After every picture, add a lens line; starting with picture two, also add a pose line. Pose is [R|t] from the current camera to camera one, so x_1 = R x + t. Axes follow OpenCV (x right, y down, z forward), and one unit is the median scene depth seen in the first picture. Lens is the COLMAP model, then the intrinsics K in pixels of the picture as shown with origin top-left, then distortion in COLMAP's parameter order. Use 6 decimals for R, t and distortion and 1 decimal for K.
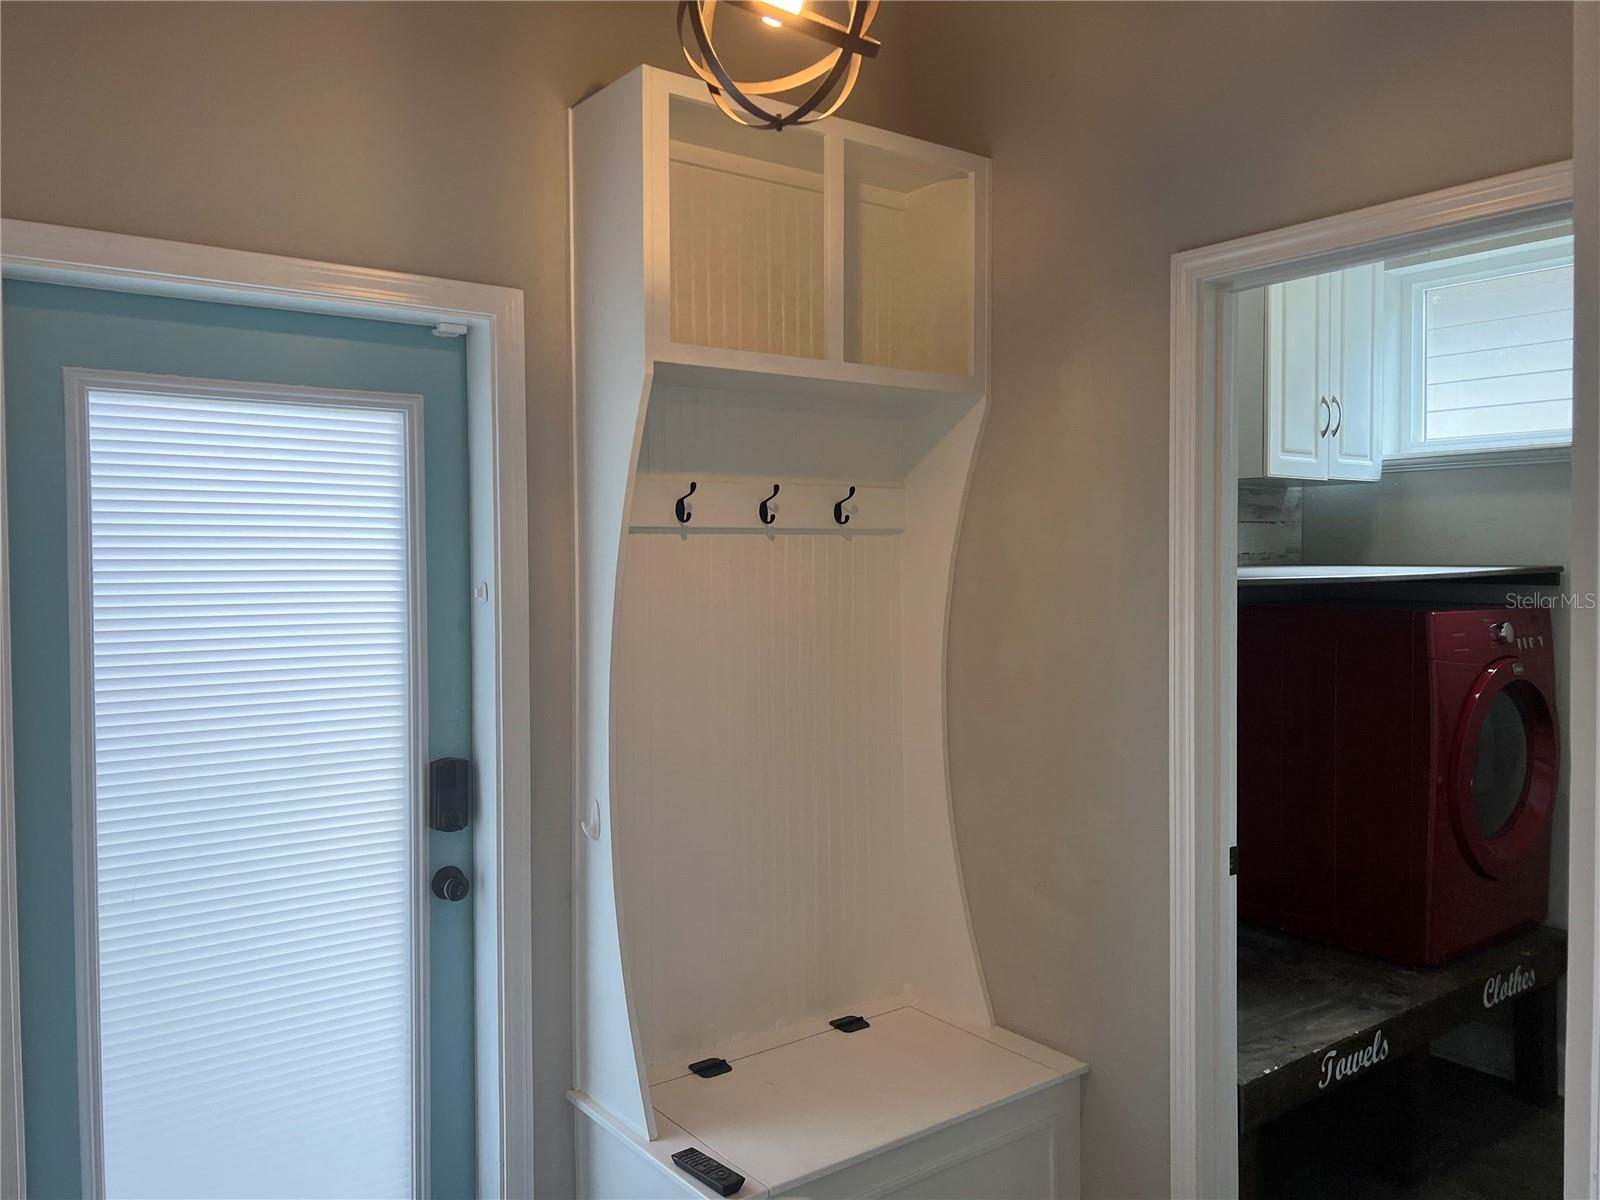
lens RADIAL K [[1194.1, 0, 805.6], [0, 1194.1, 602.3], [0, 0, 1]] dist [0.044674, -0.043220]
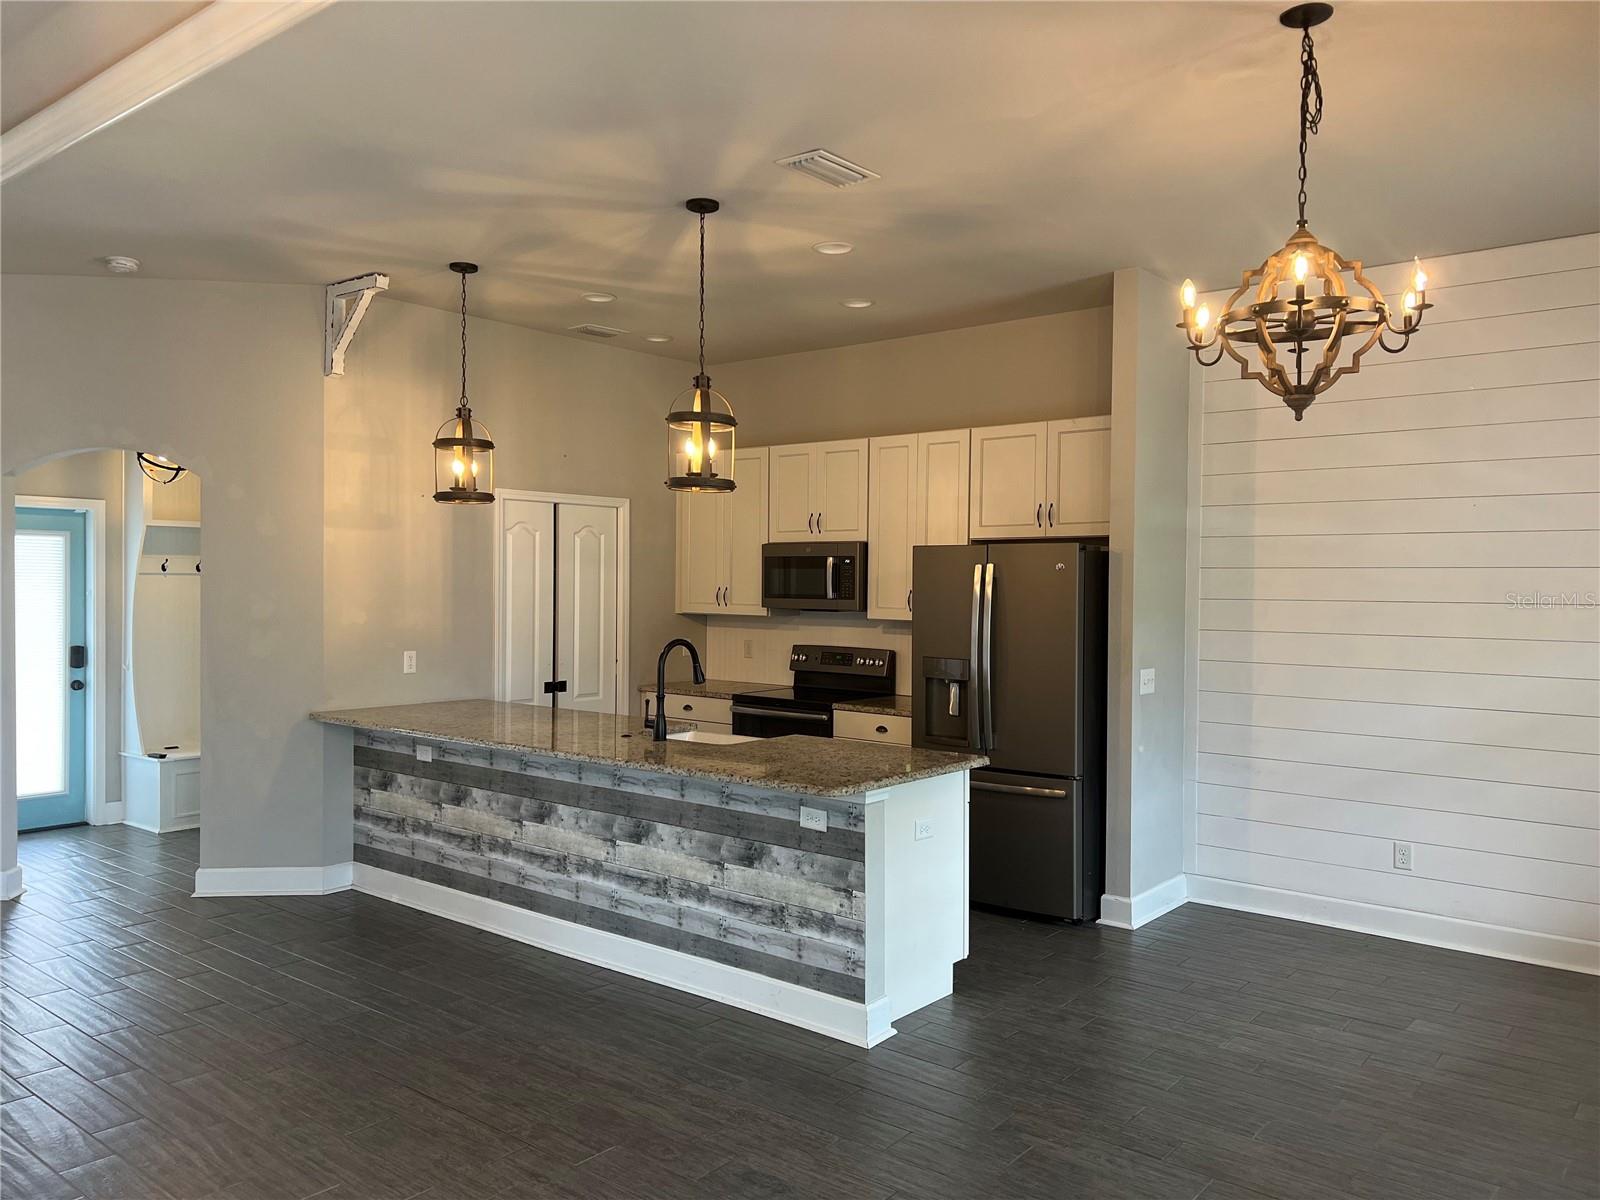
lens RADIAL K [[1194.1, 0, 796.8], [0, 1194.1, 598.1], [0, 0, 1]] dist [0.044674, -0.043220]
pose [[0.972512, 0.004170, 0.232815, 0.812382], [0.000618, 0.999790, -0.020492, 0.070345], [-0.232852, 0.020072, 0.972305, -2.561170]]
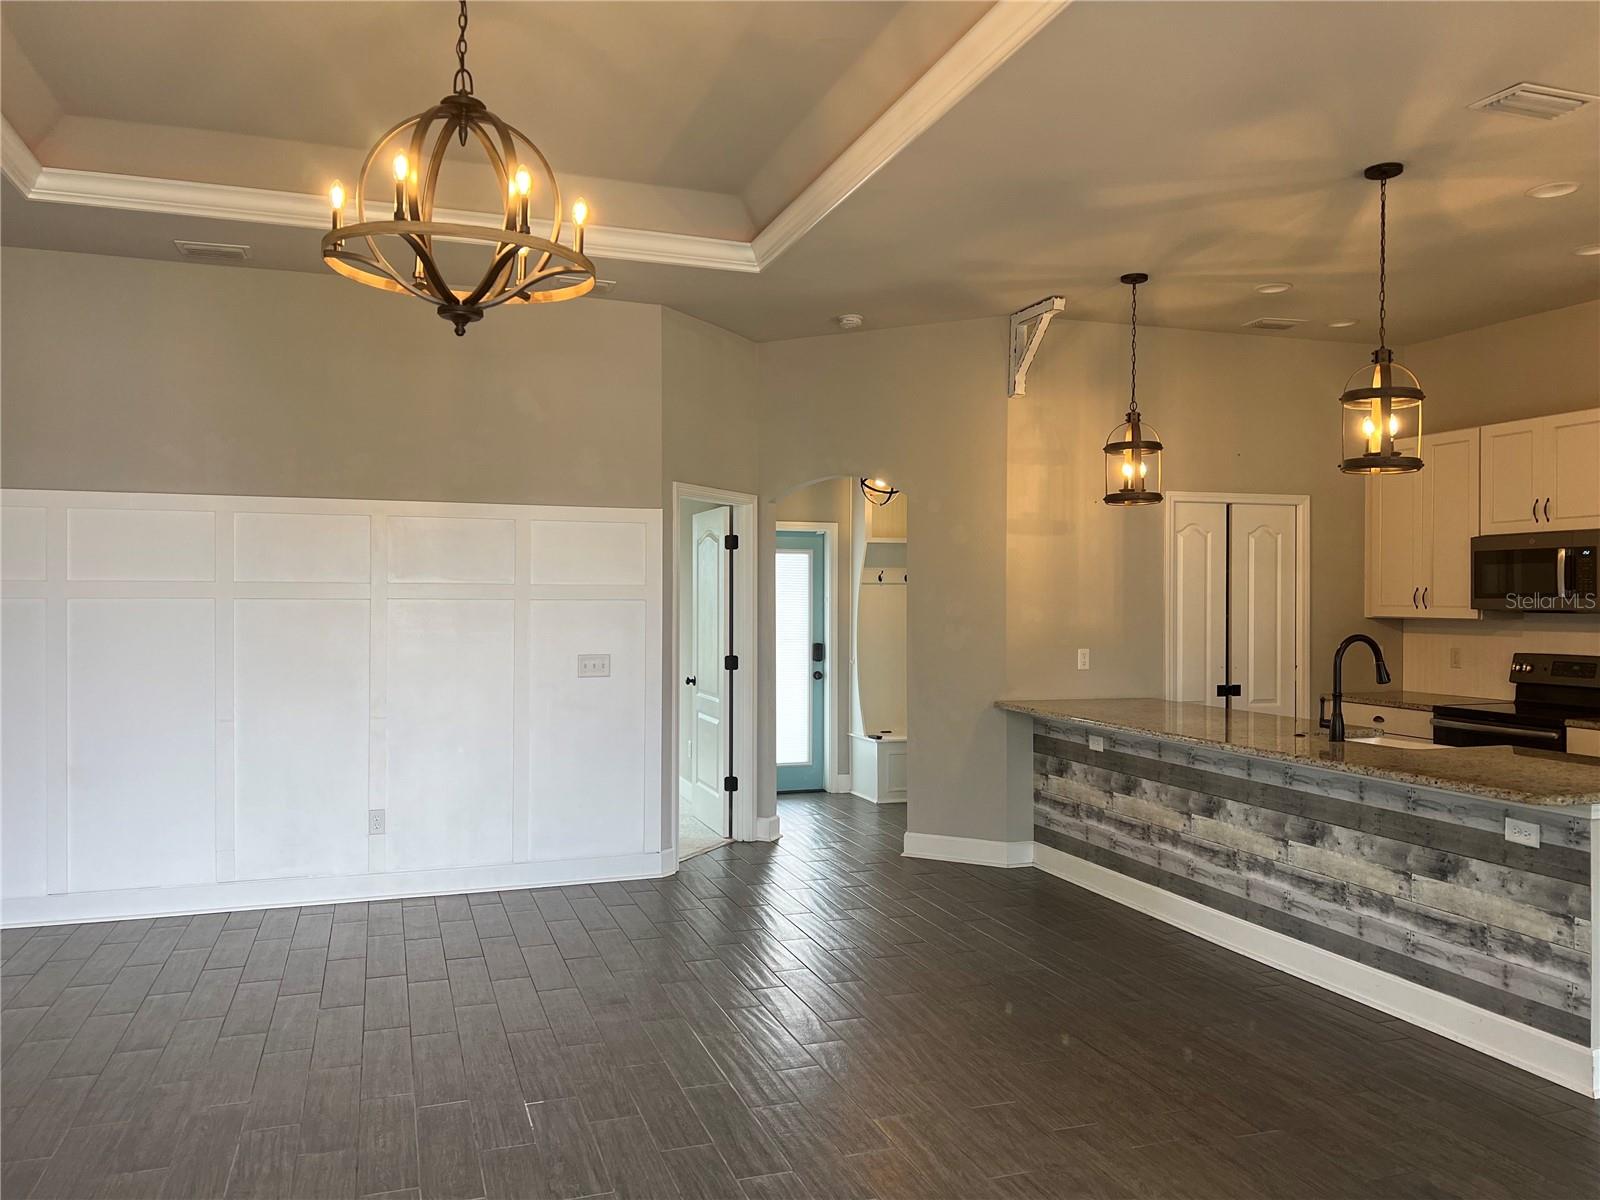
lens RADIAL K [[1194.1, 0, 799.1], [0, 1194.1, 601.2], [0, 0, 1]] dist [0.044674, -0.043220]
pose [[0.949427, 0.001662, -0.313983, 0.845478], [-0.012369, 0.999408, -0.032111, 0.120181], [0.313743, 0.034371, 0.948886, -2.652278]]
